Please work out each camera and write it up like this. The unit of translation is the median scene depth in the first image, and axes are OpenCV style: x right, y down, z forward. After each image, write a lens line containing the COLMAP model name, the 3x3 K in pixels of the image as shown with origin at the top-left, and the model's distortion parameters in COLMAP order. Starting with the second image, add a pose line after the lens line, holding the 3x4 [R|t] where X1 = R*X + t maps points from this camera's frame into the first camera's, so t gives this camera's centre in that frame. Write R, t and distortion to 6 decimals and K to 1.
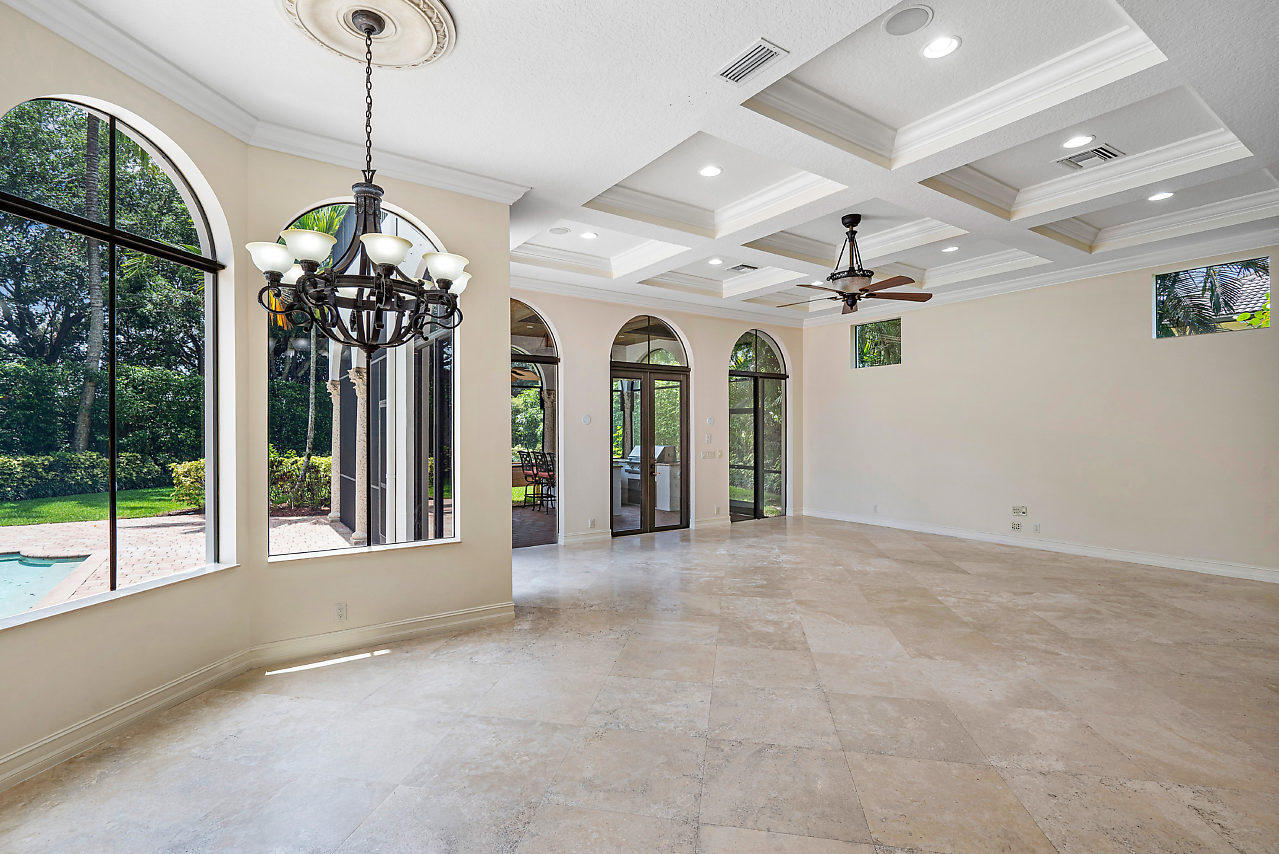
lens RADIAL K [[585.6, 0, 638.1], [0, 585.6, 431.2], [0, 0, 1]] dist [0.002488, 0.000827]
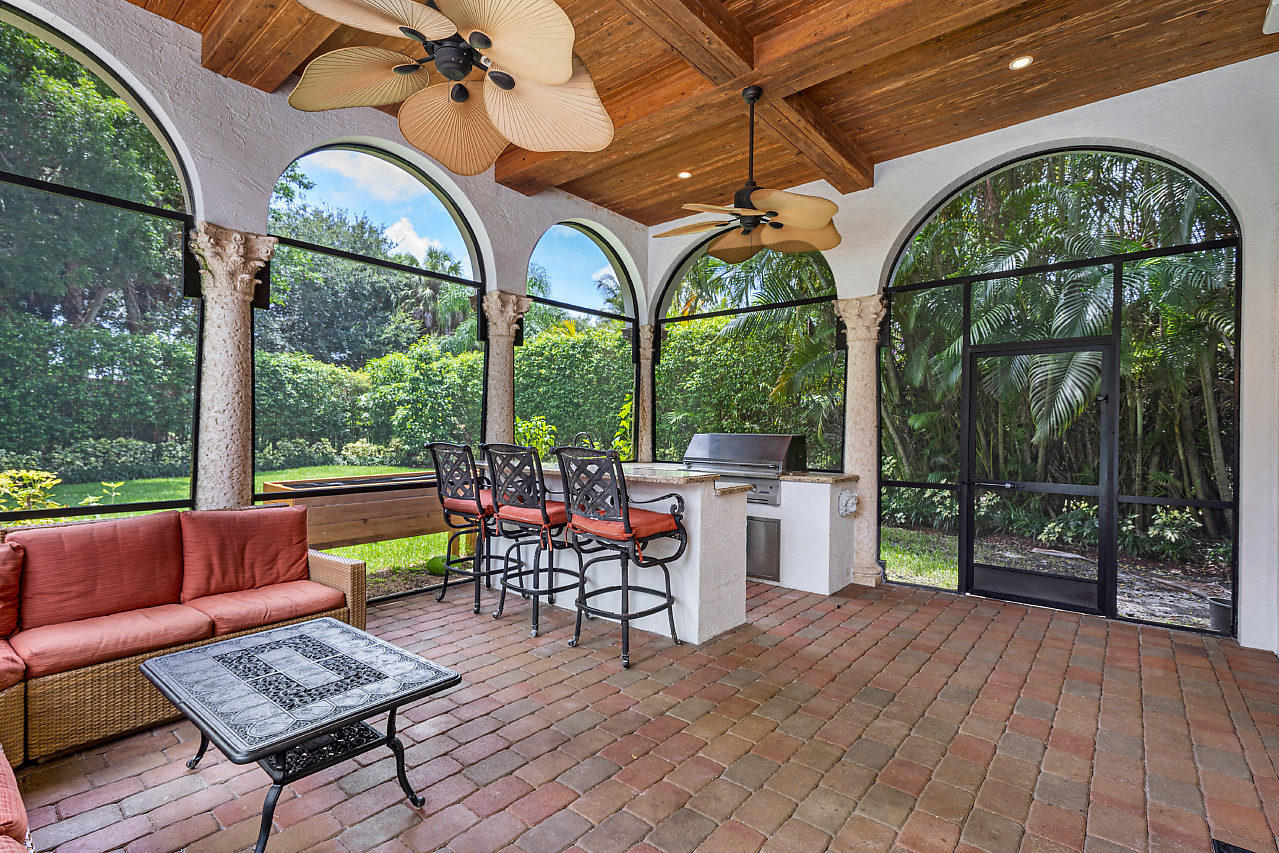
lens RADIAL K [[585.6, 0, 630.1], [0, 585.6, 424.7], [0, 0, 1]] dist [0.002488, 0.000827]
pose [[0.966996, 0.012860, 0.254466, -0.108058], [-0.010091, 0.999875, -0.012183, 0.015648], [-0.254591, 0.009213, 0.967005, 0.378406]]
